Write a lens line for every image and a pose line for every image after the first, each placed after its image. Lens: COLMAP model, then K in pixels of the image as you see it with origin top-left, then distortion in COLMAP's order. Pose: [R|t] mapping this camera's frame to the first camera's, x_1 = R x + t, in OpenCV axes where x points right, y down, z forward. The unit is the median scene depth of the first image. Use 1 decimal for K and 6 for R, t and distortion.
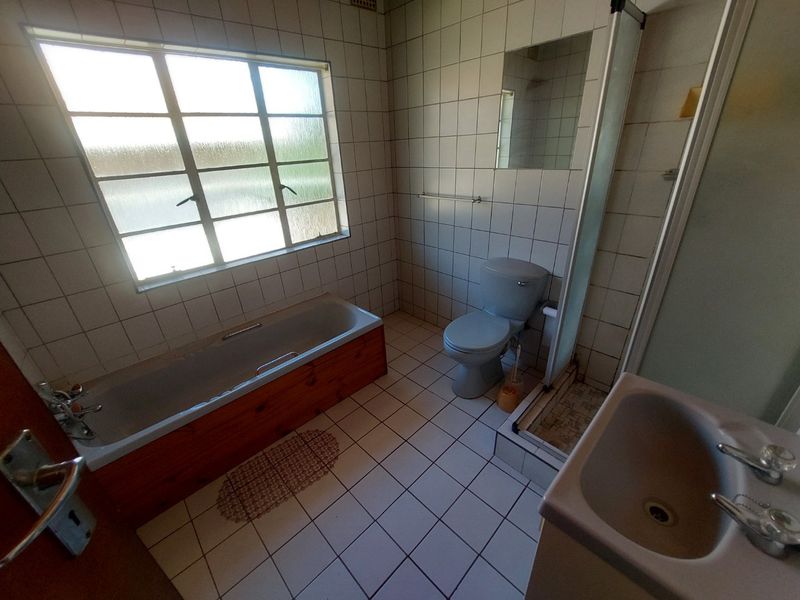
lens RADIAL K [[317.4, 0, 394.6], [0, 317.4, 298.9], [0, 0, 1]] dist [-0.017643, 0.000089]
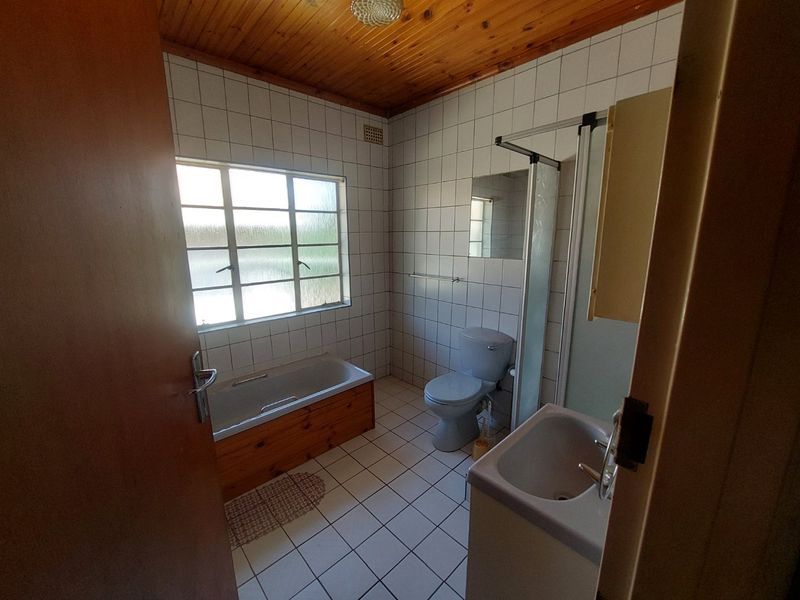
lens RADIAL K [[317.4, 0, 394.6], [0, 317.4, 298.9], [0, 0, 1]] dist [-0.017643, 0.000089]
pose [[0.998963, 0.045416, -0.003357, 0.032040], [-0.044847, 0.968256, -0.245905, 0.077994], [-0.007918, 0.245801, 0.969288, -0.190061]]
